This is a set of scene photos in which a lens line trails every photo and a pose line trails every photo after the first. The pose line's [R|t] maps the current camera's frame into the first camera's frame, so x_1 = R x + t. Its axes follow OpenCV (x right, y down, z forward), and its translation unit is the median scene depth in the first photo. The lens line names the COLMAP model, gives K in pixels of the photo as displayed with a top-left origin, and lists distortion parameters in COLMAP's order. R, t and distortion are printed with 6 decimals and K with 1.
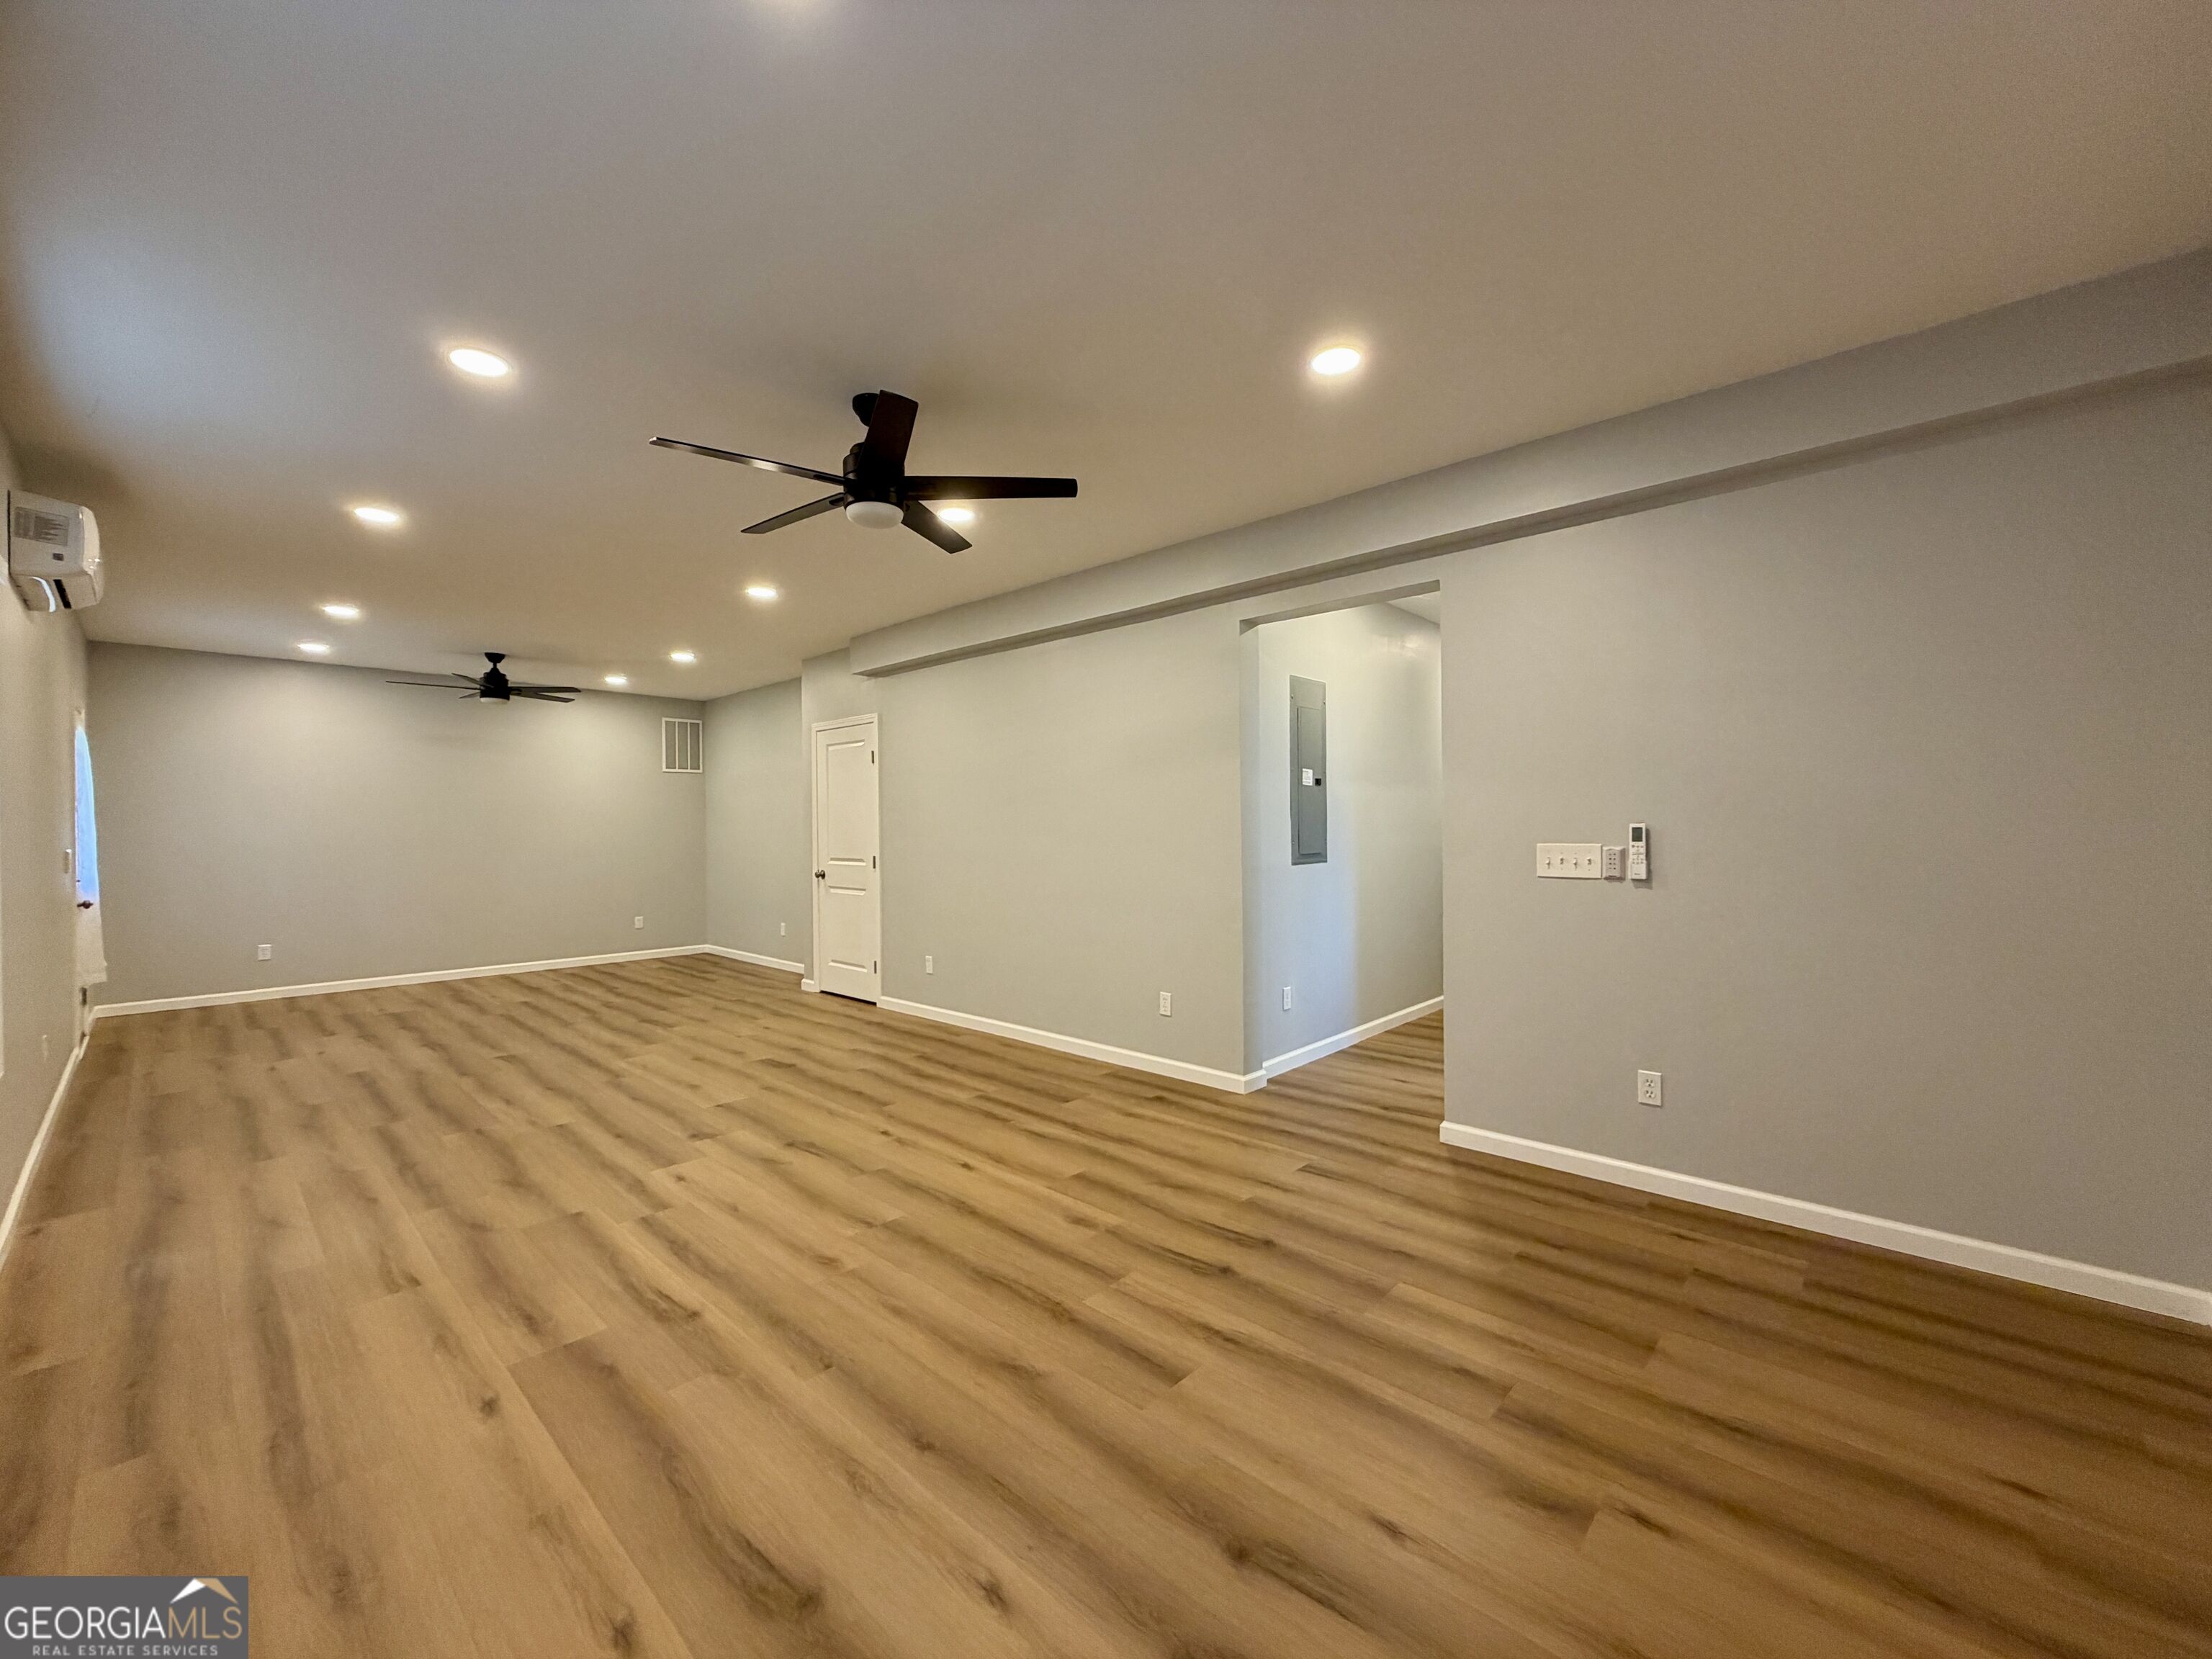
lens RADIAL K [[880.5, 0, 1095.0], [0, 880.5, 826.9], [0, 0, 1]] dist [0.000427, 0.000583]
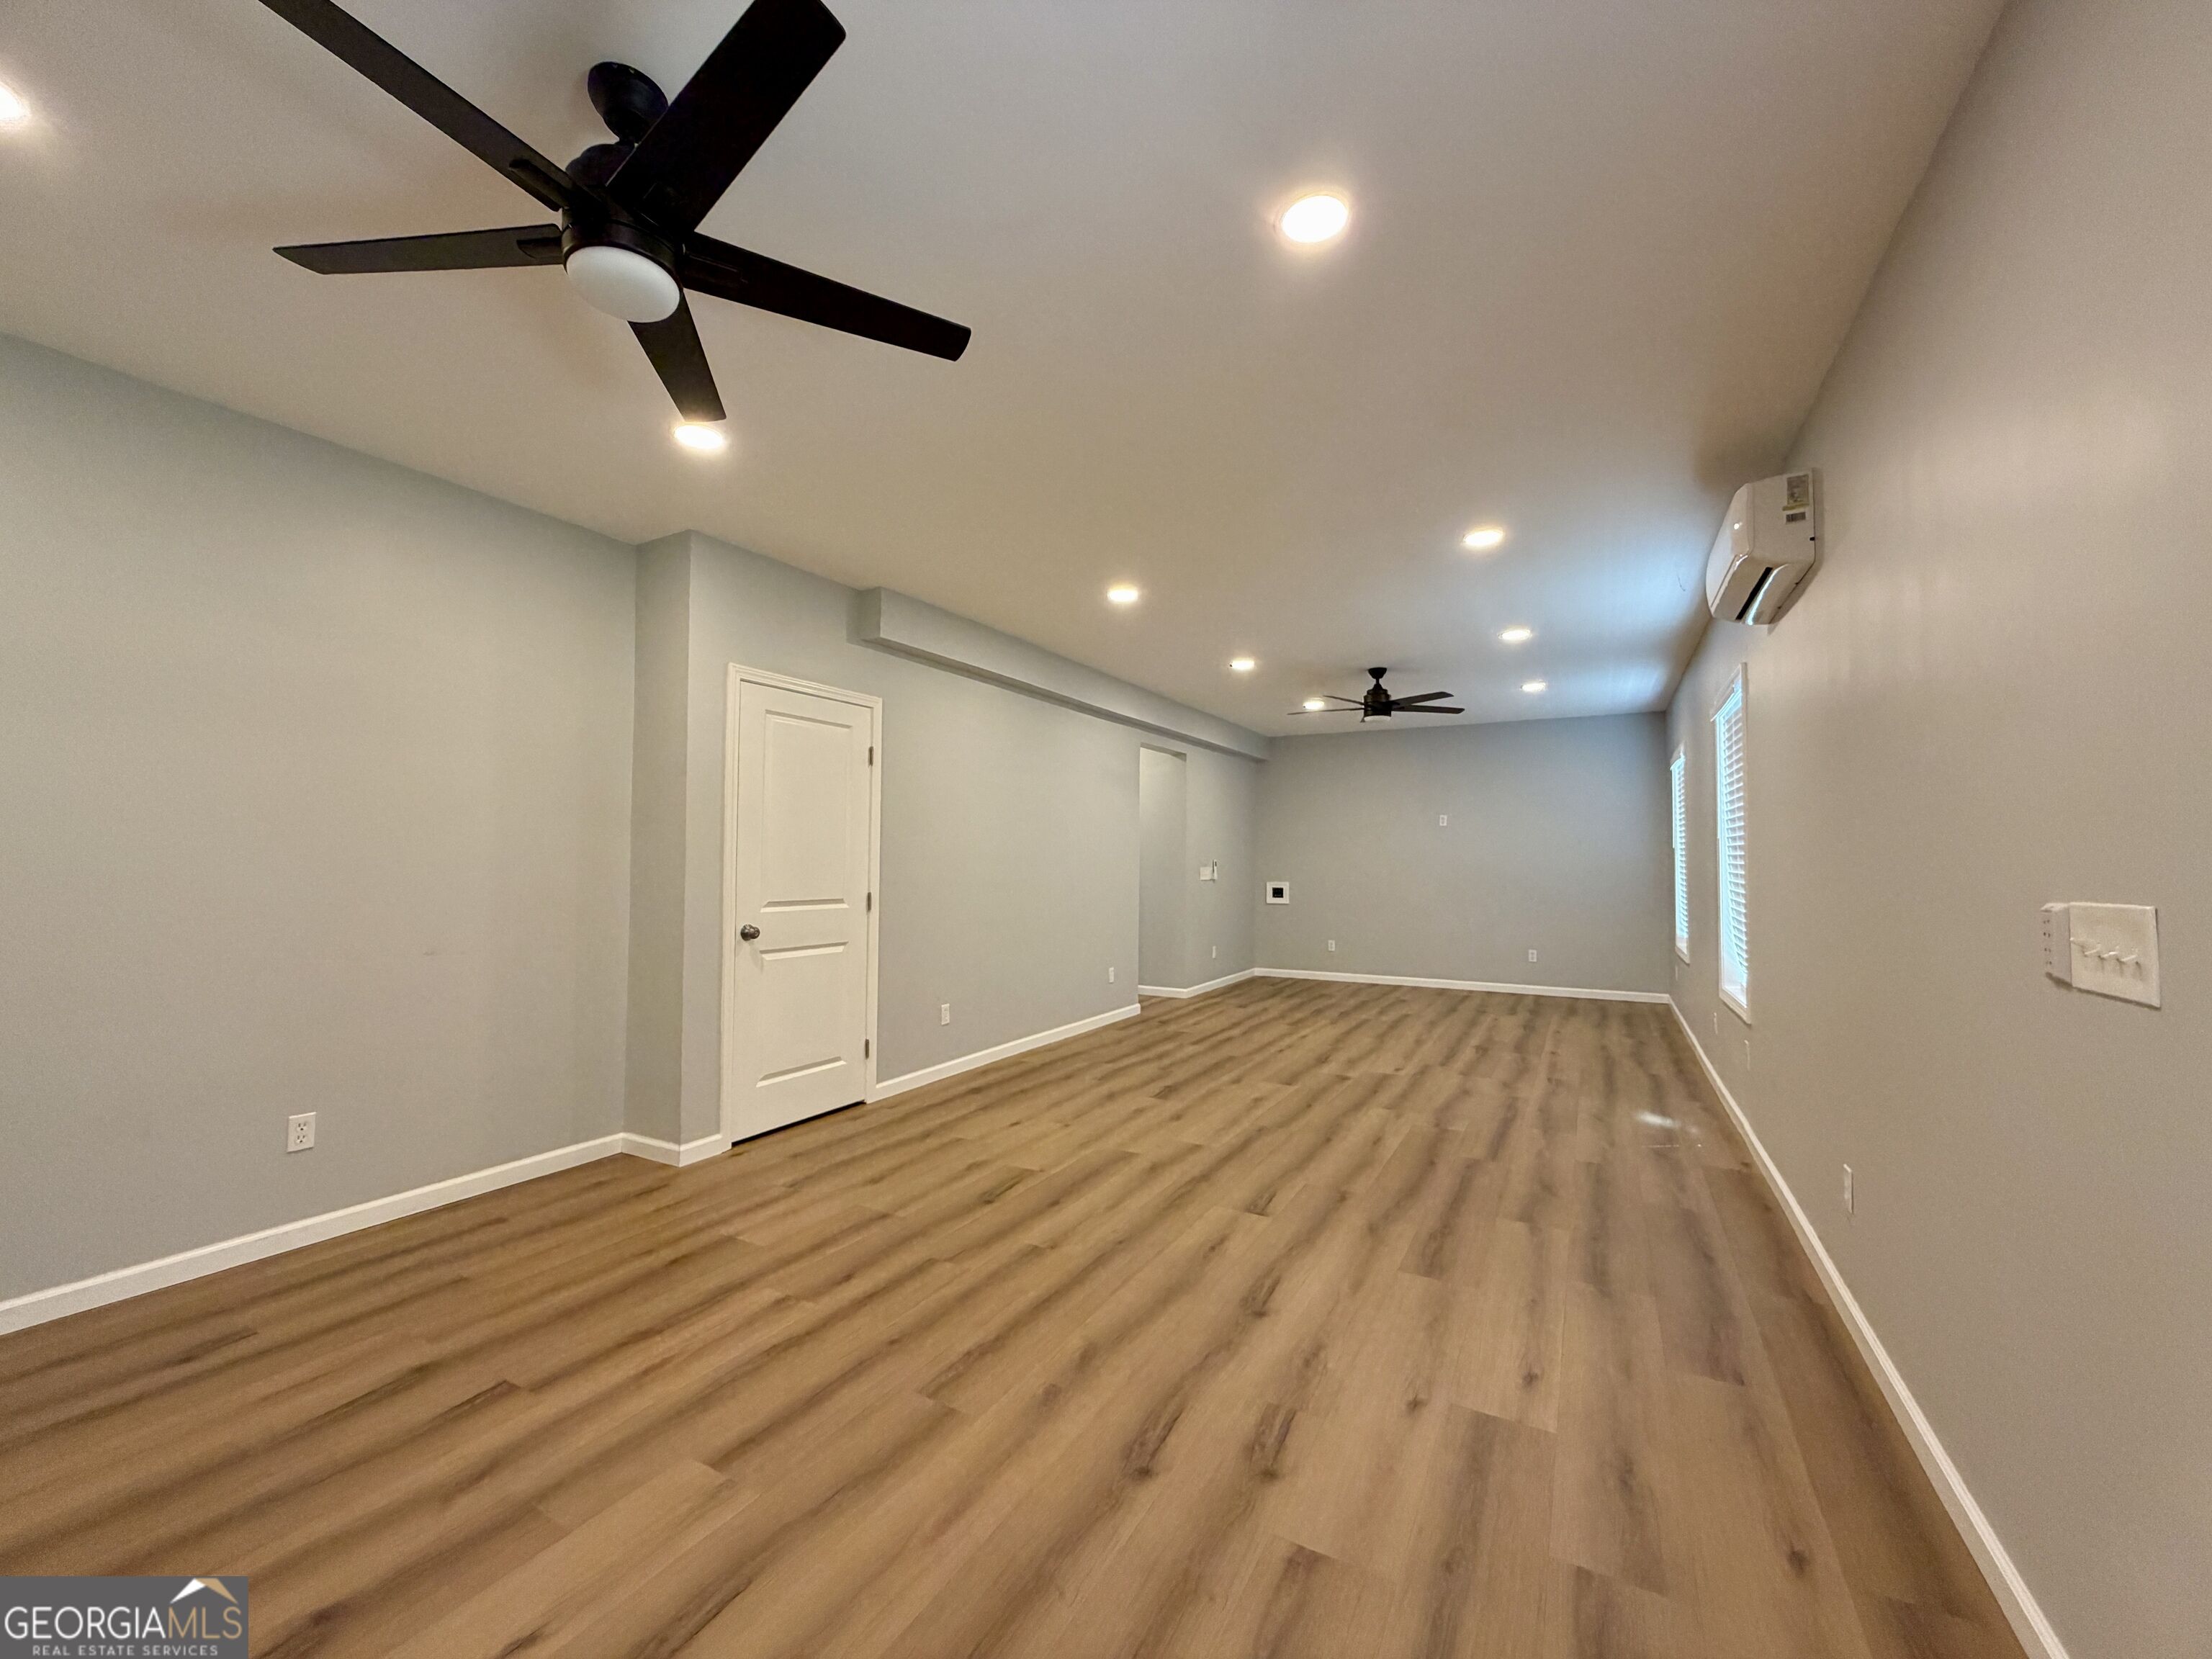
lens RADIAL K [[880.5, 0, 1098.5], [0, 880.5, 840.4], [0, 0, 1]] dist [0.000427, 0.000583]
pose [[-0.240908, 0.034887, 0.969921, -1.387202], [-0.004029, 0.999309, -0.036944, 0.021887], [-0.970540, -0.012808, -0.240601, 1.384979]]
